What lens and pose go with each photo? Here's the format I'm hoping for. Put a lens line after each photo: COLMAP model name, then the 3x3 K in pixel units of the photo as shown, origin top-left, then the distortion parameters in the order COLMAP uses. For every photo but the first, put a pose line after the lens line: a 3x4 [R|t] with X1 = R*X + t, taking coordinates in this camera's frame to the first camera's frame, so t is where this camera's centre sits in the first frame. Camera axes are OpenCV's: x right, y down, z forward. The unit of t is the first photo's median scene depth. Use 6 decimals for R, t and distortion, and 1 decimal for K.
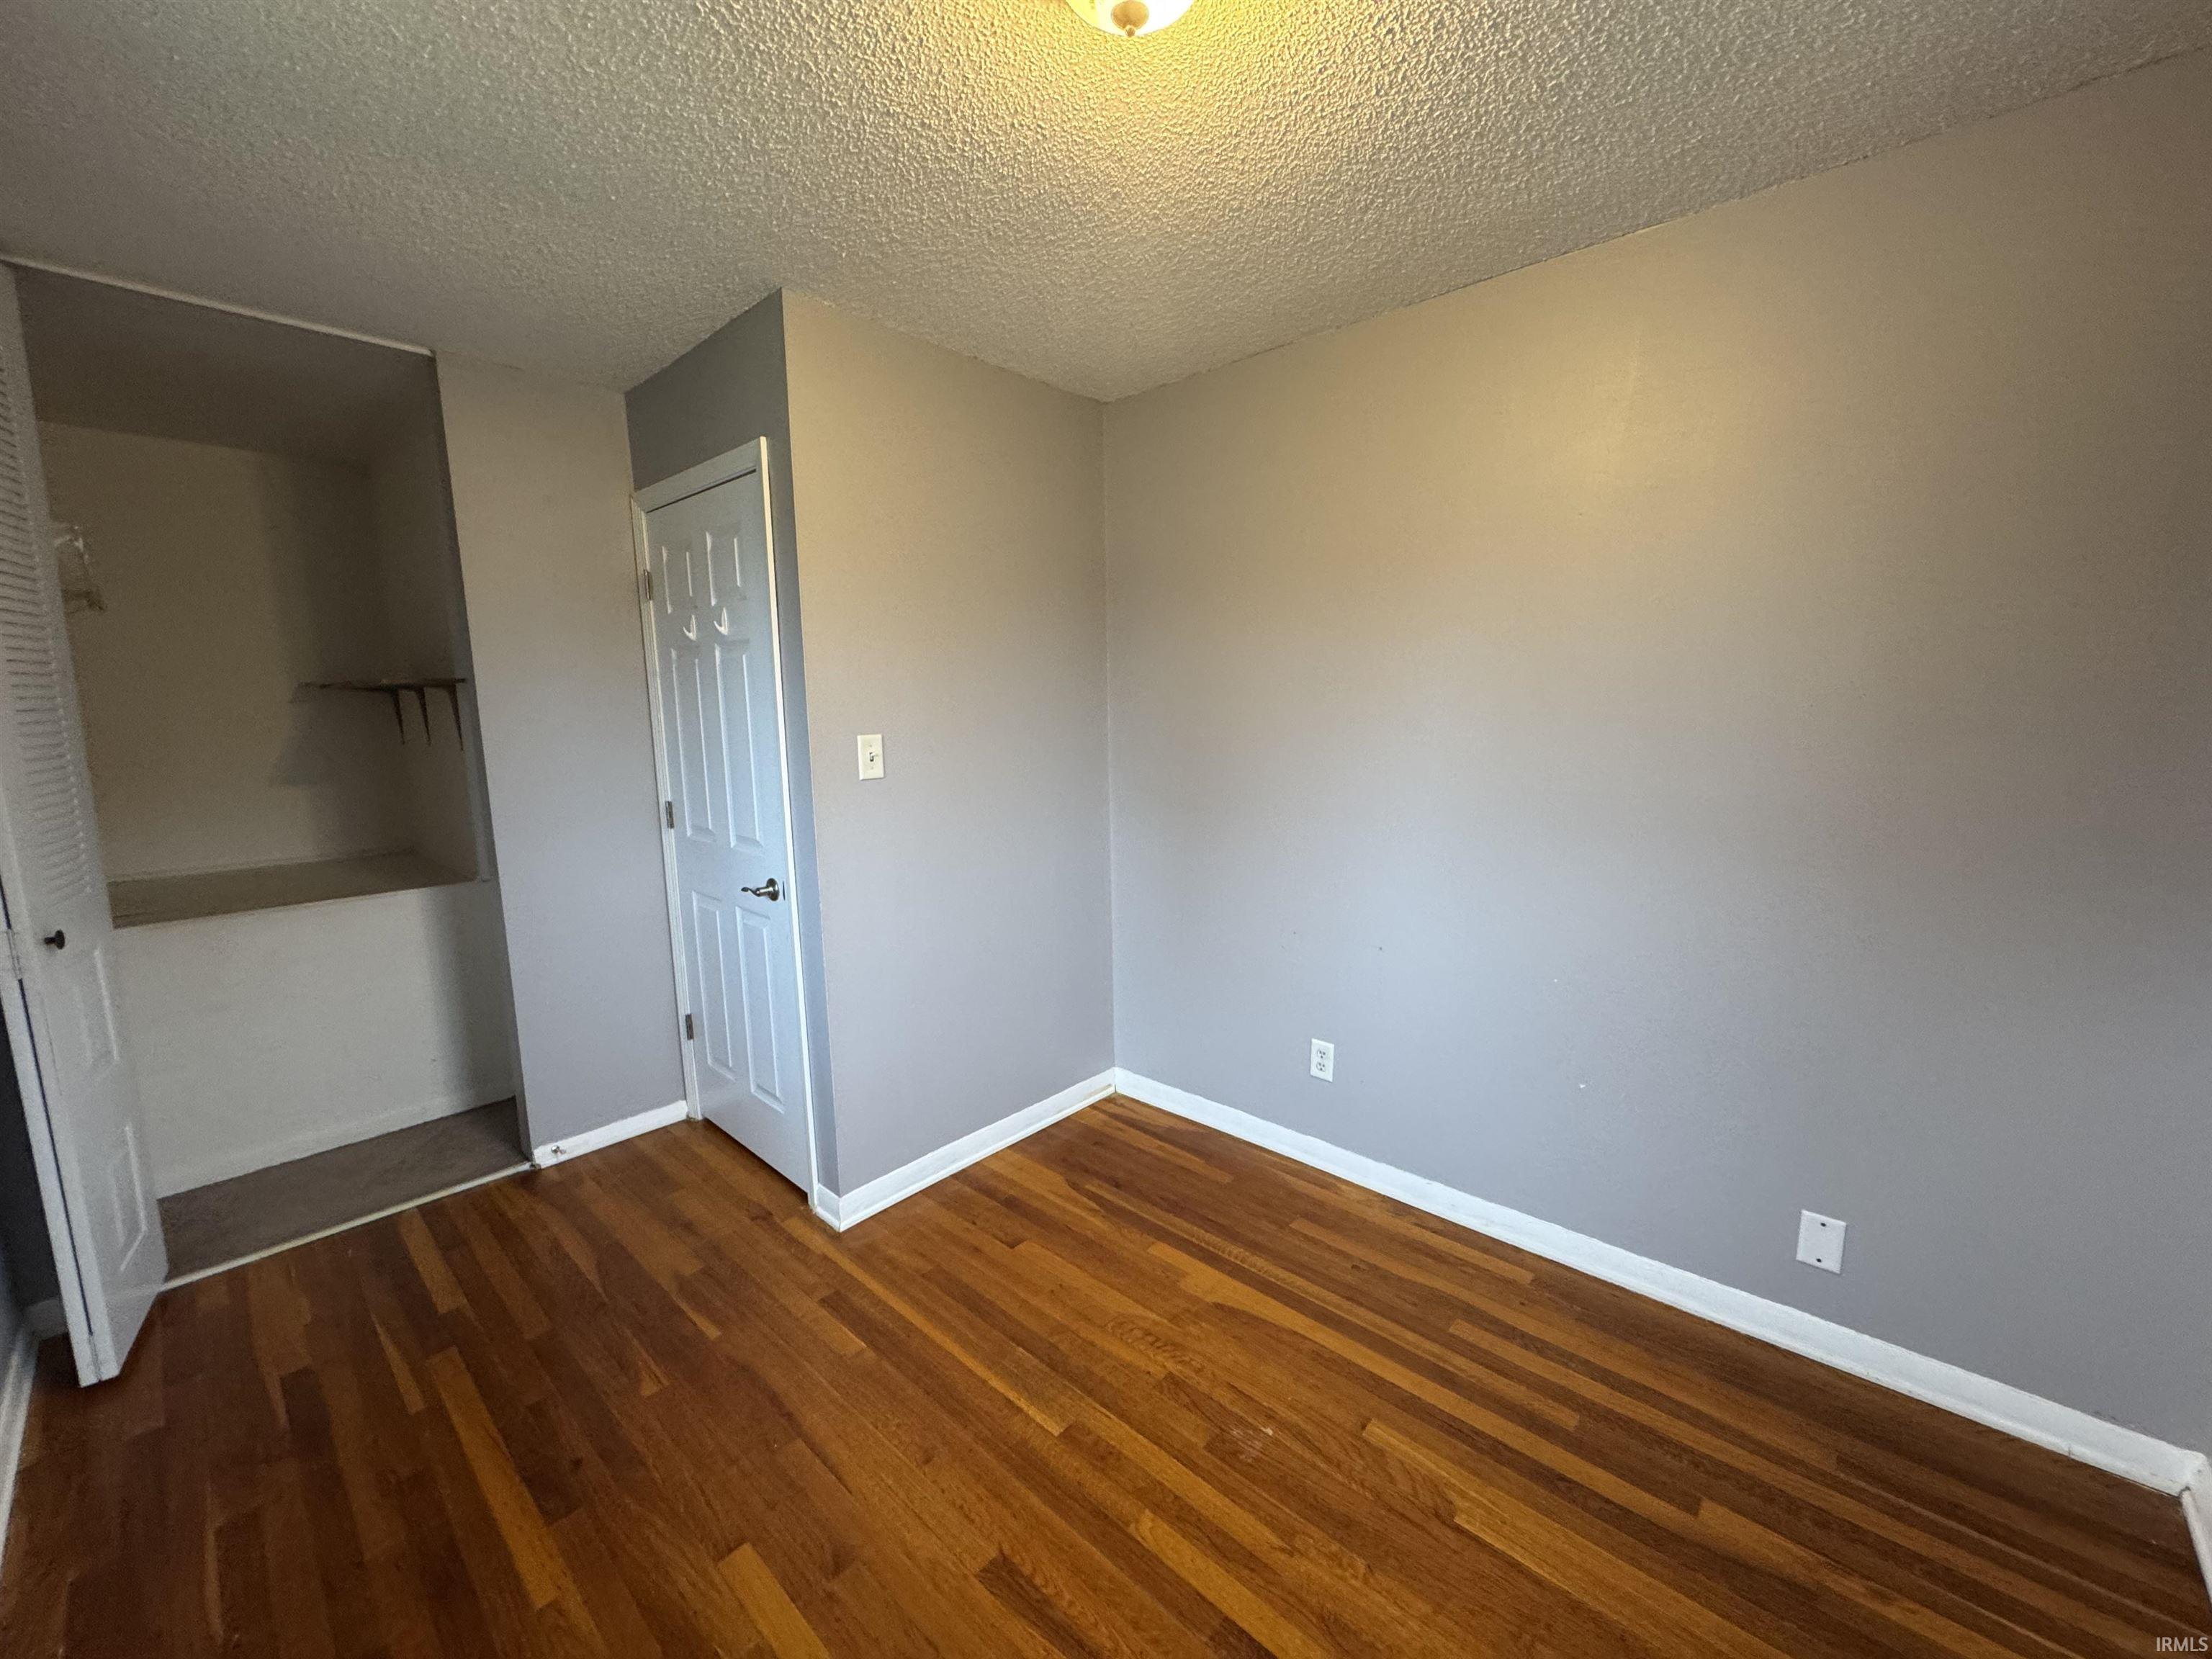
lens RADIAL K [[886.0, 0, 1104.8], [0, 886.0, 824.4], [0, 0, 1]] dist [0.001601, 0.000462]
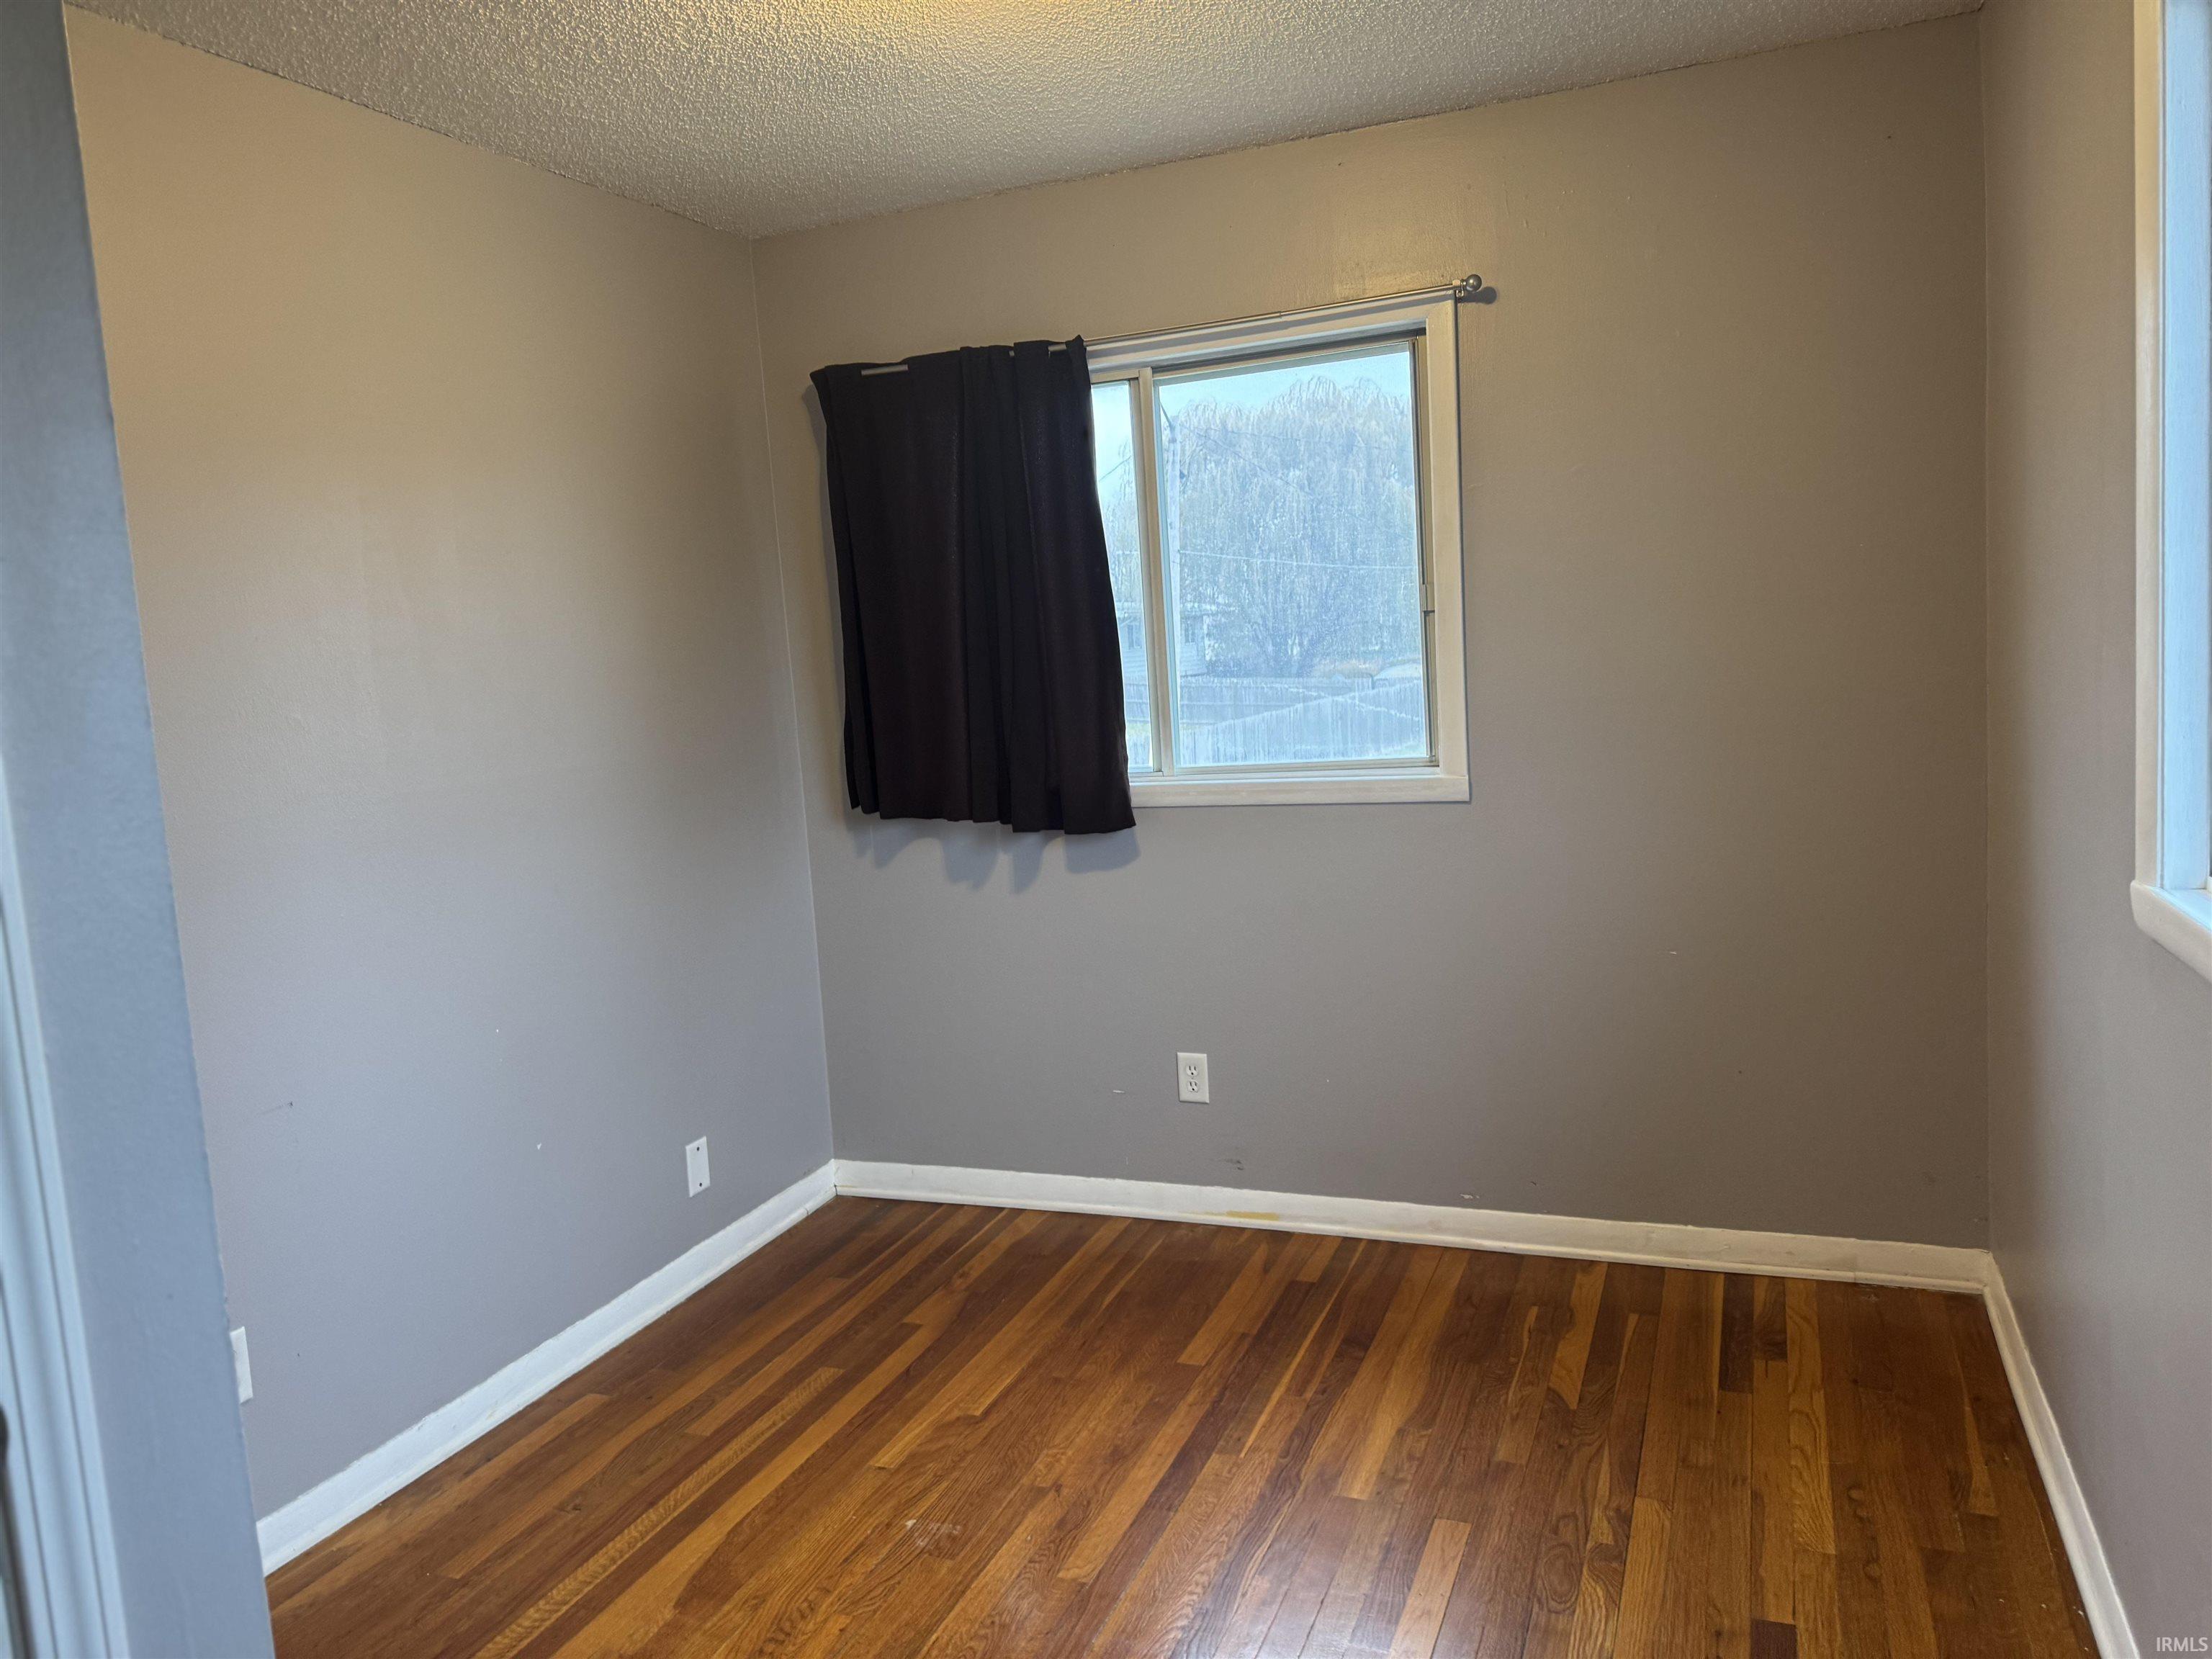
lens RADIAL K [[1570.7, 0, 1107.9], [0, 1570.7, 828.3], [0, 0, 1]] dist [0.042419, -0.000804]
pose [[-0.352900, -0.071327, 0.932939, -1.112140], [0.203769, 0.967299, 0.151033, -0.110591], [-0.913203, 0.243403, -0.326825, 1.073438]]
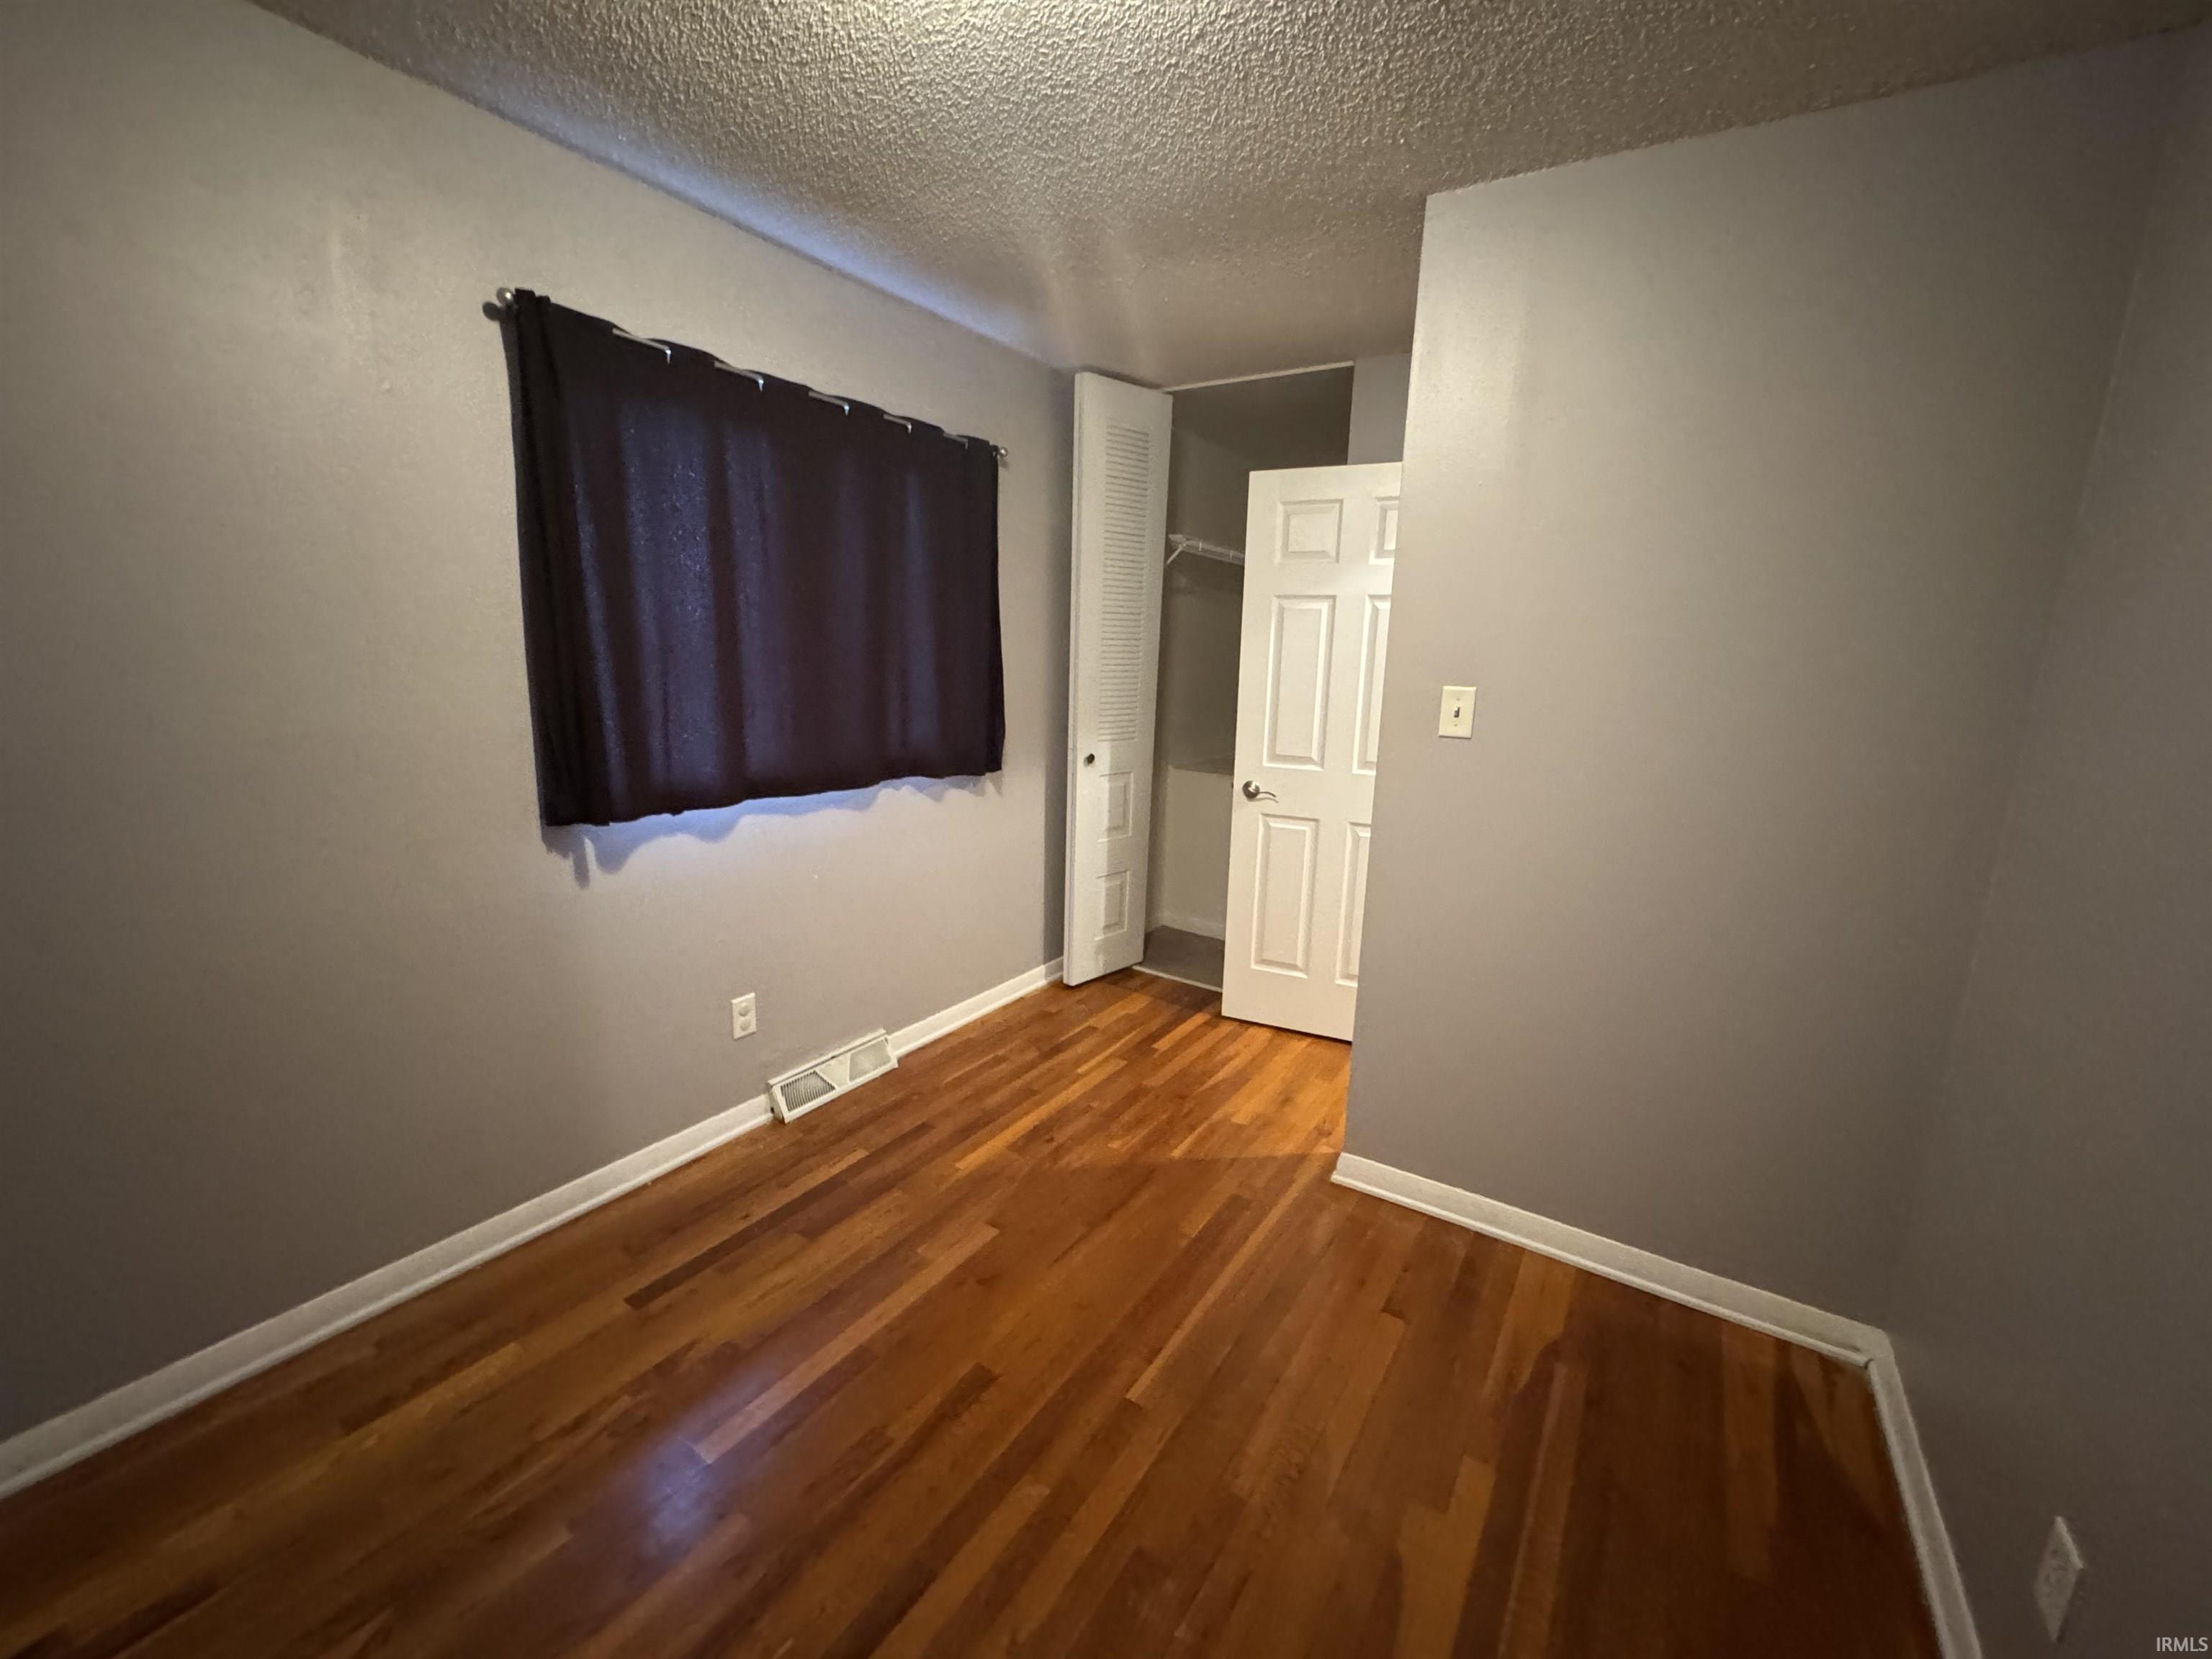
lens RADIAL K [[886.0, 0, 1104.0], [0, 886.0, 835.6], [0, 0, 1]] dist [0.001601, 0.000462]
pose [[0.159768, 0.223254, -0.961578, 0.688066], [-0.171145, 0.965604, 0.195753, -0.087403], [0.972205, 0.133294, 0.192482, 0.654854]]
